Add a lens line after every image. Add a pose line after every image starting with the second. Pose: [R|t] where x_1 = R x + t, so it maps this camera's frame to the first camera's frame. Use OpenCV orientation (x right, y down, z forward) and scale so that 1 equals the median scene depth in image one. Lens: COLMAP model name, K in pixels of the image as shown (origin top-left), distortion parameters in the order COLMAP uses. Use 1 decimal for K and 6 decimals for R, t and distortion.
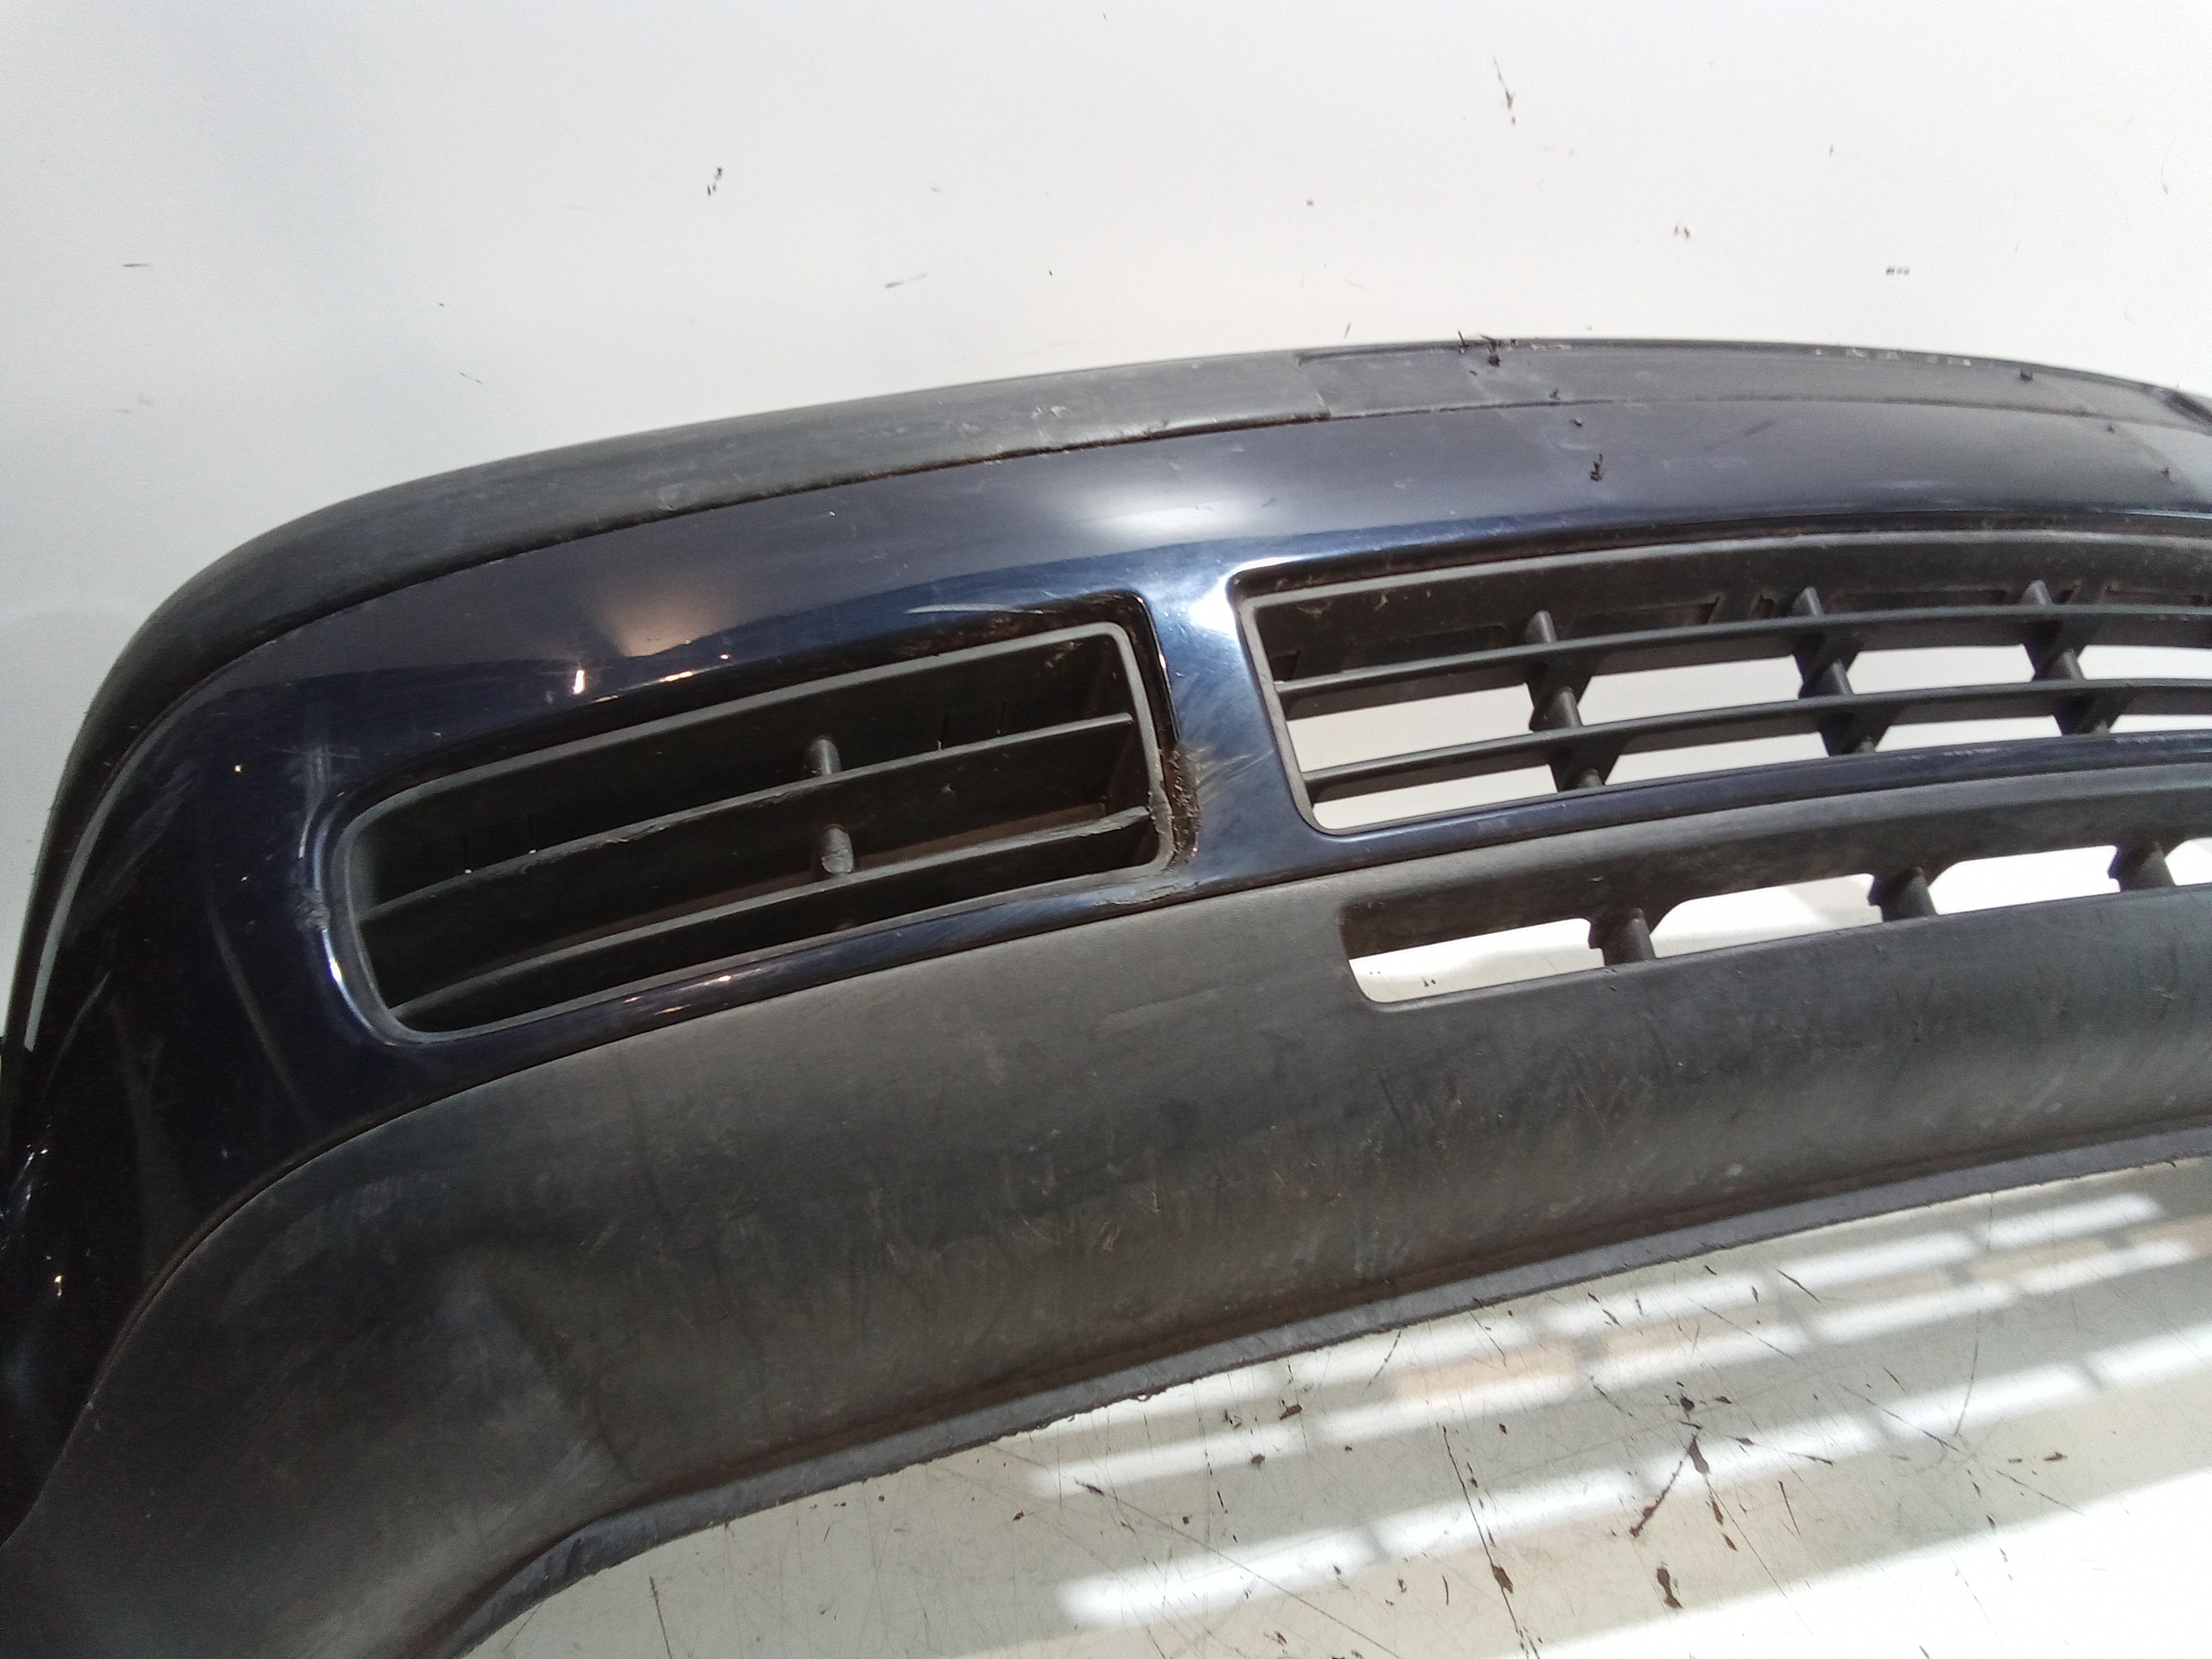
lens RADIAL K [[1587.9, 0, 1110.5], [0, 1587.9, 777.0], [0, 0, 1]] dist [0.070124, -0.077169]
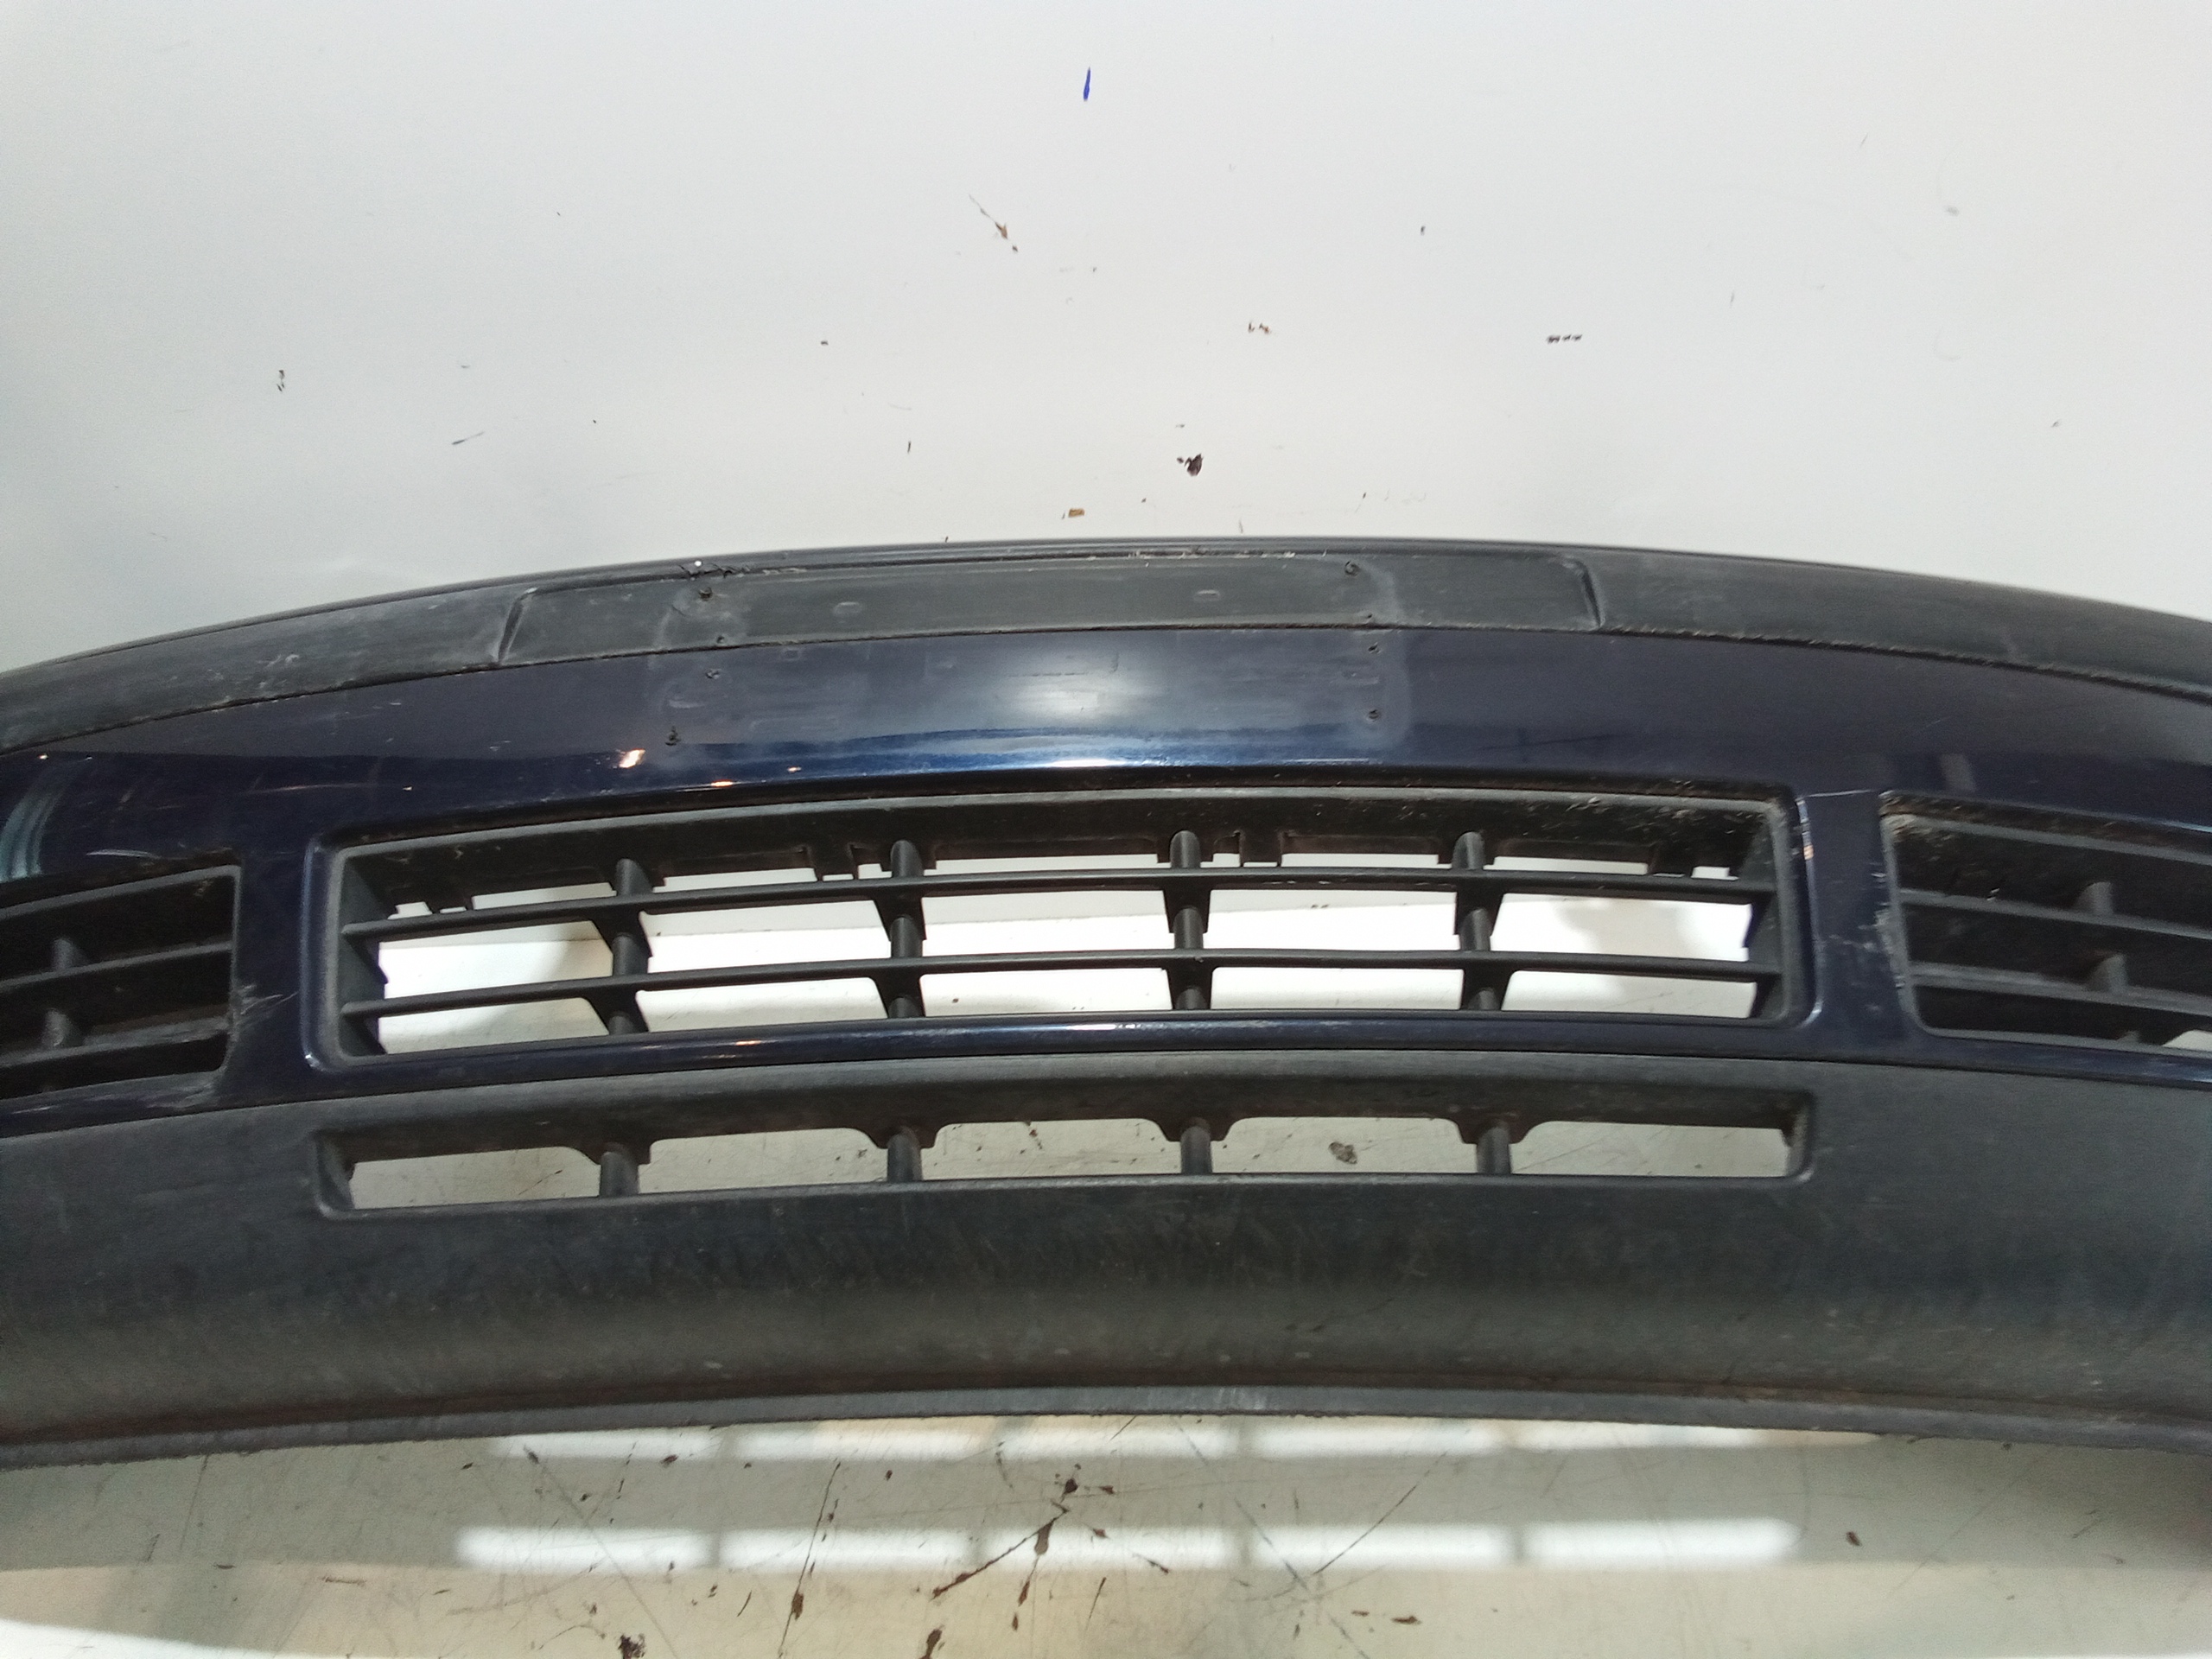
lens RADIAL K [[1587.9, 0, 1110.5], [0, 1587.9, 777.0], [0, 0, 1]] dist [0.070124, -0.077169]
pose [[0.929550, 0.073682, -0.361260, 0.824199], [-0.020235, 0.988546, 0.149556, -0.279276], [0.368142, -0.131709, 0.920394, 0.076018]]
